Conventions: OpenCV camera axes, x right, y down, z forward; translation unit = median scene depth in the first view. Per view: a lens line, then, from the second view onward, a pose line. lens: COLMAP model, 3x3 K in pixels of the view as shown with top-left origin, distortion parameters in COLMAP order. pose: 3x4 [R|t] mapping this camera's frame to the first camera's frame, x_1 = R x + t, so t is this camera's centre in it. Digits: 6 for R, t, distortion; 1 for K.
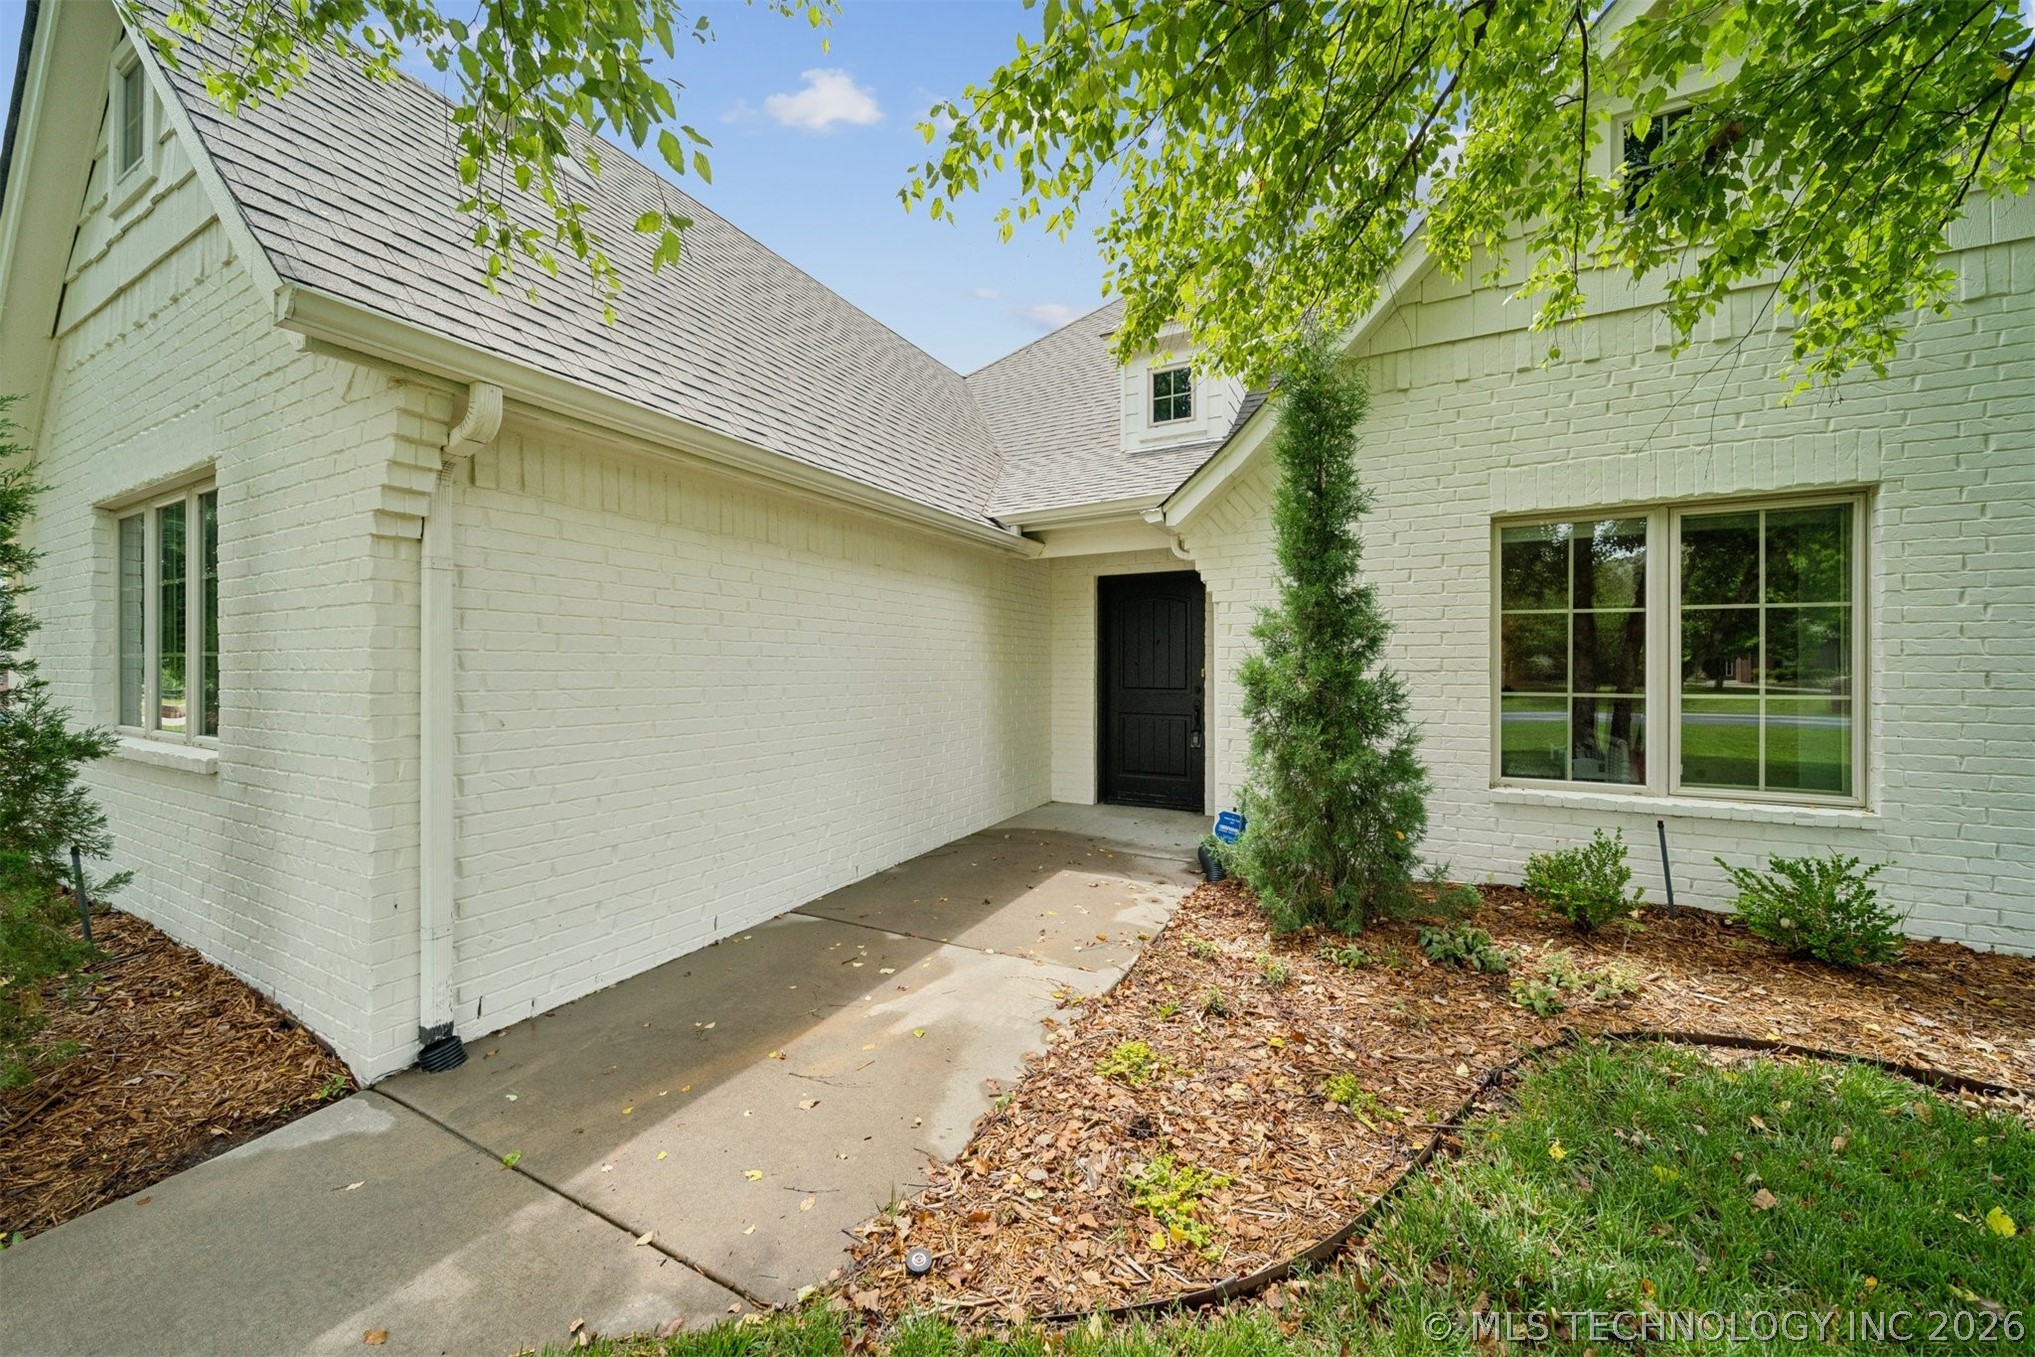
lens RADIAL K [[724.2, 0, 1024.6], [0, 724.2, 699.2], [0, 0, 1]] dist [0.000802, -0.000098]
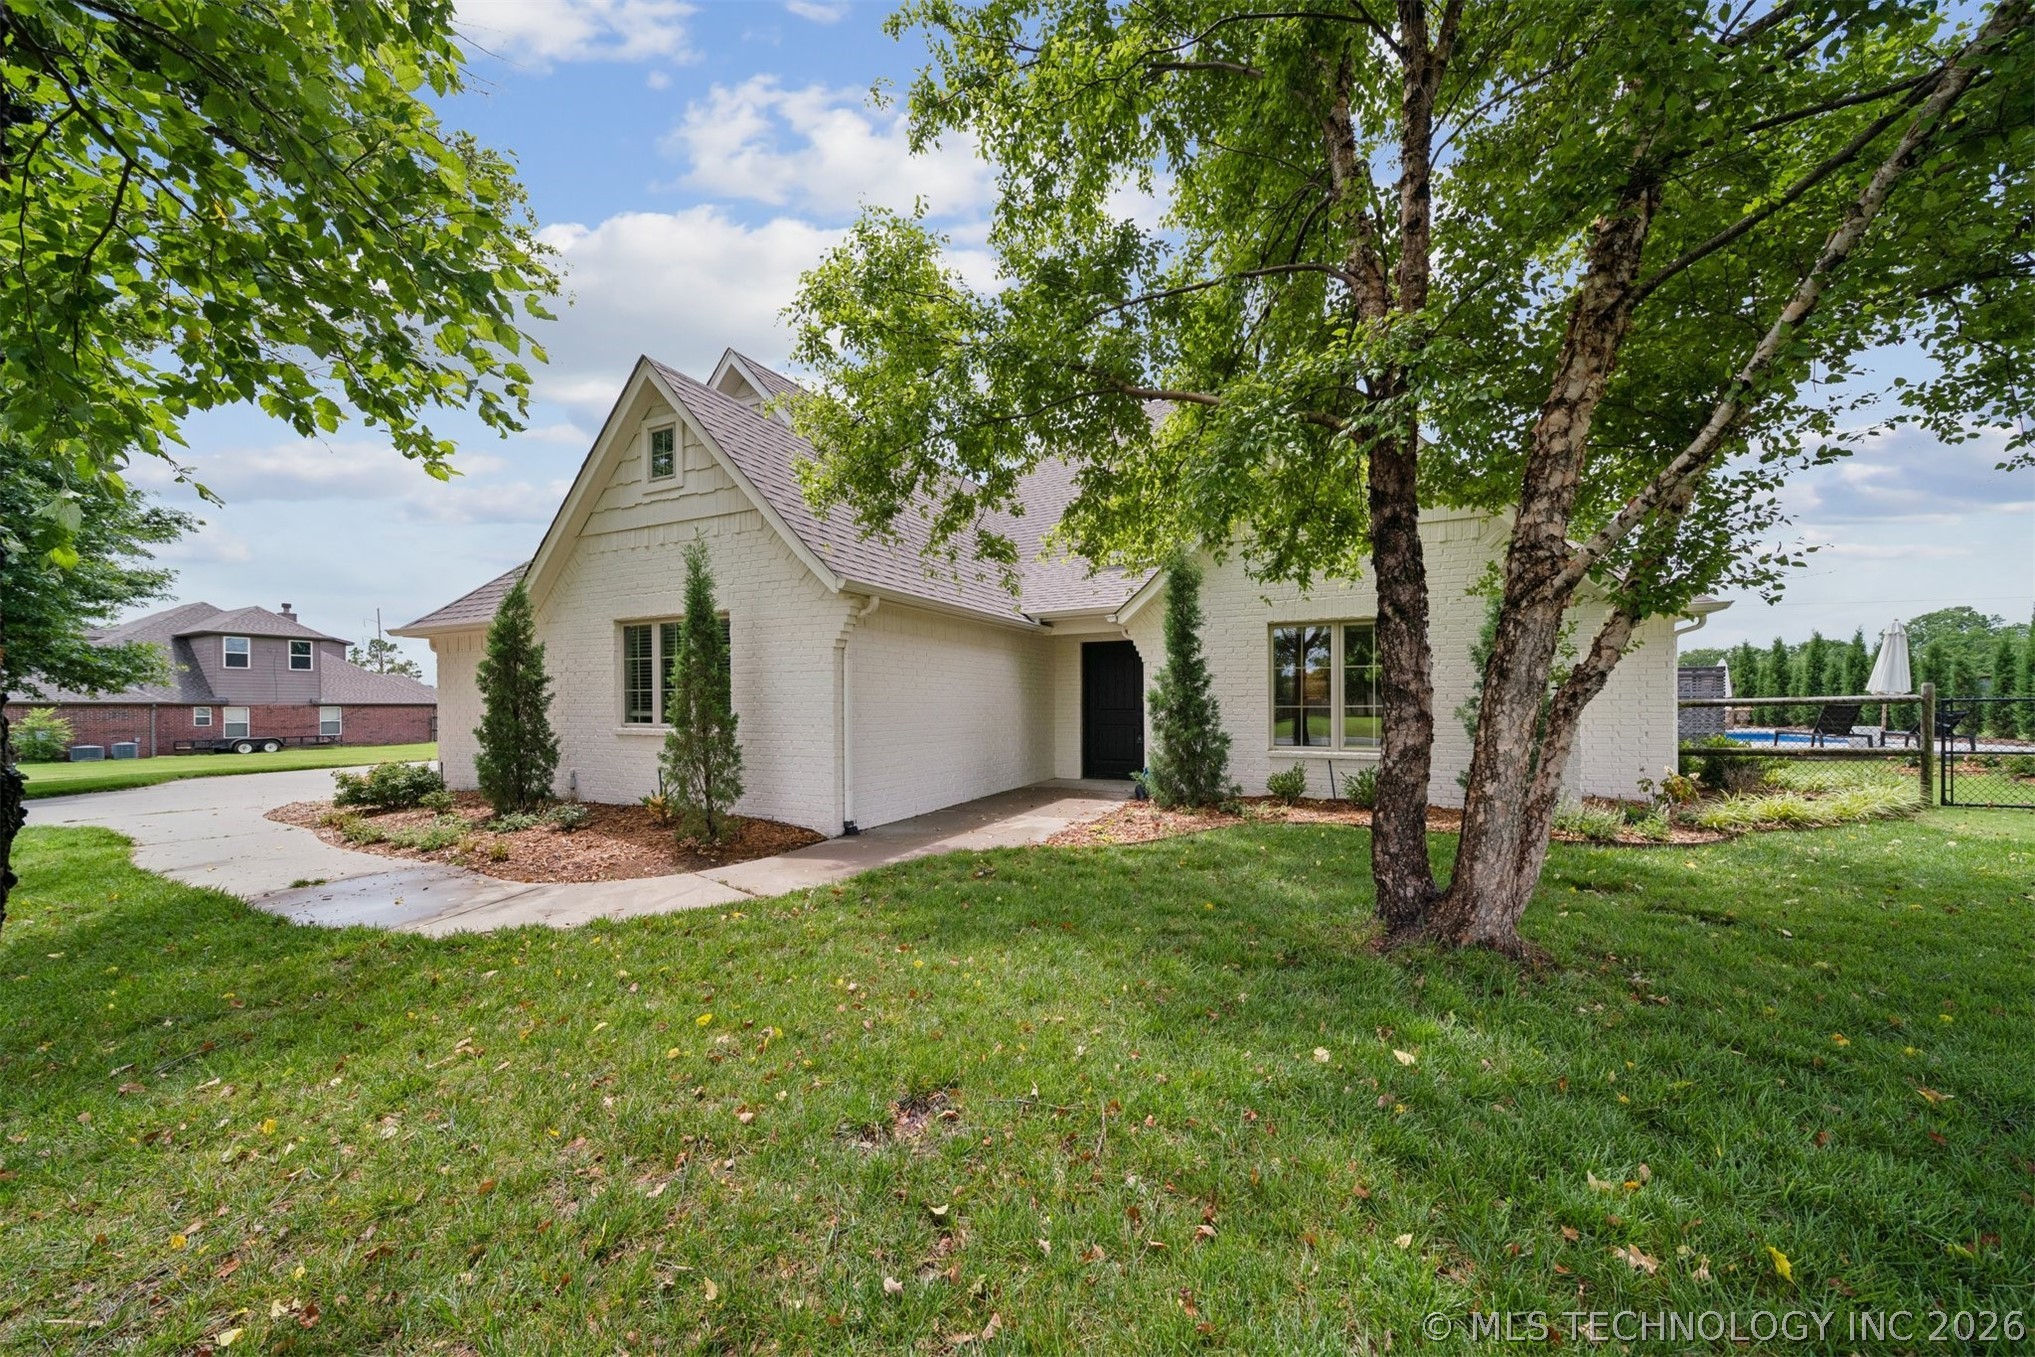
lens RADIAL K [[724.2, 0, 1024.6], [0, 724.2, 699.2], [0, 0, 1]] dist [0.000802, -0.000098]
pose [[0.999690, -0.001241, 0.024879, -0.137162], [0.002514, 0.998685, -0.051207, 0.084748], [-0.024783, 0.051253, 0.998378, -1.216735]]
